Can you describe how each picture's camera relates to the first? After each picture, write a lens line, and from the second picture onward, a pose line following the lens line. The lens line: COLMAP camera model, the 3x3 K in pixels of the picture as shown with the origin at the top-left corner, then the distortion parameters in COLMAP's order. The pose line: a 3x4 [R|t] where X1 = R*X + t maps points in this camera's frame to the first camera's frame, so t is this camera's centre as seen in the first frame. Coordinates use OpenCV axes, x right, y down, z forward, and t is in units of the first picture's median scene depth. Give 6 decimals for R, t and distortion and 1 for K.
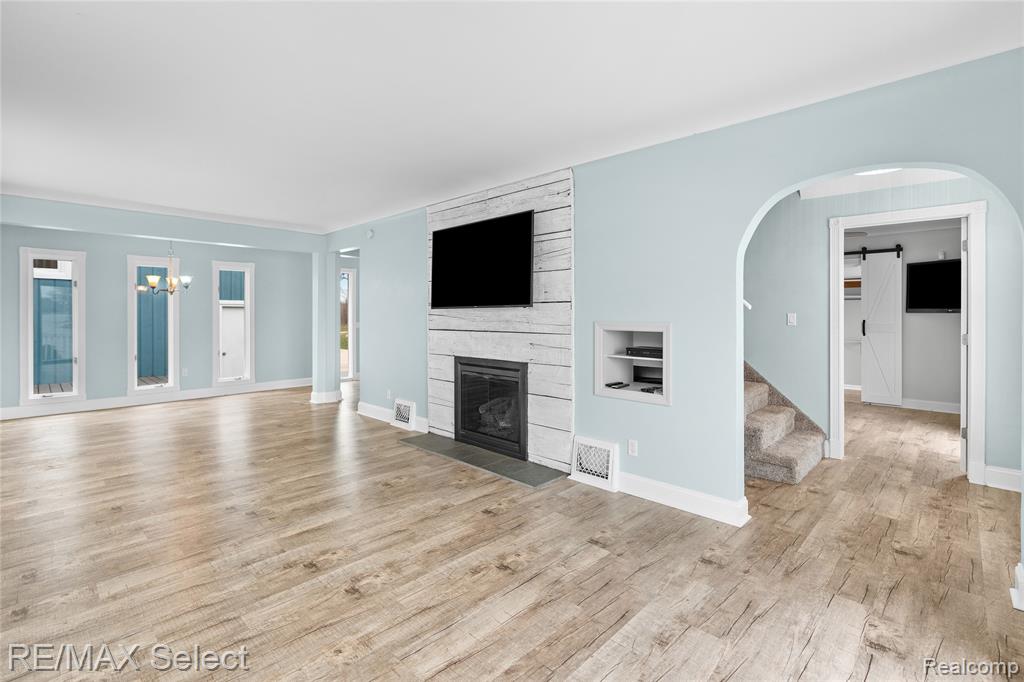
lens RADIAL K [[461.3, 0, 536.2], [0, 461.3, 313.4], [0, 0, 1]] dist [-0.010267, 0.001422]
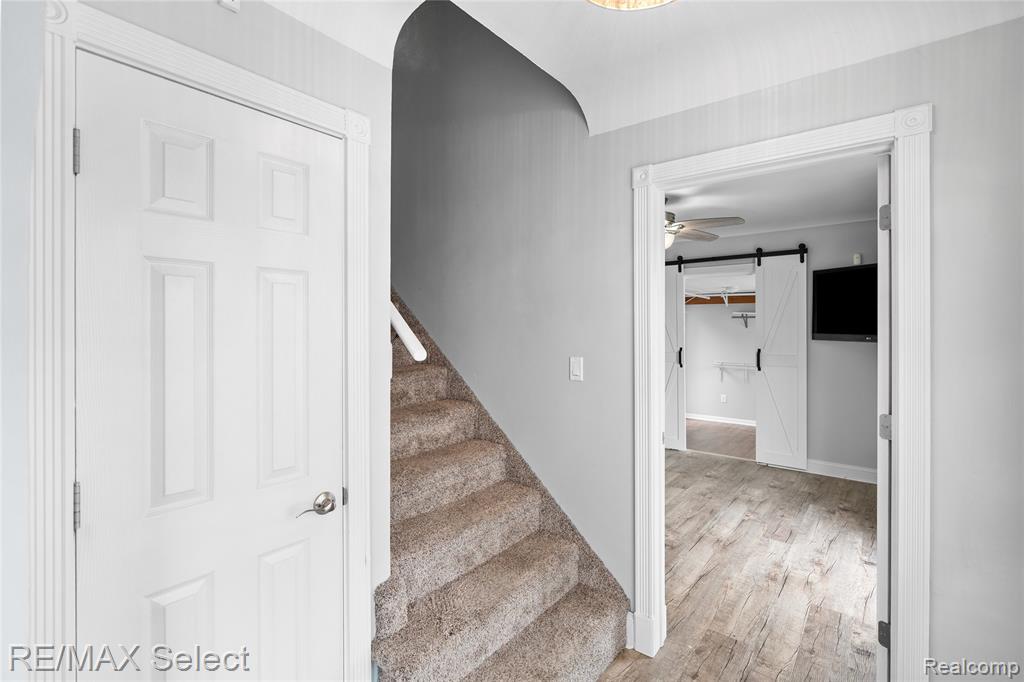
lens RADIAL K [[461.3, 0, 538.0], [0, 461.3, 326.8], [0, 0, 1]] dist [-0.010267, 0.001422]
pose [[0.995112, -0.003680, 0.098683, 0.331170], [0.003549, 0.999993, 0.001500, -0.025342], [-0.098688, -0.001142, 0.995118, 0.350539]]
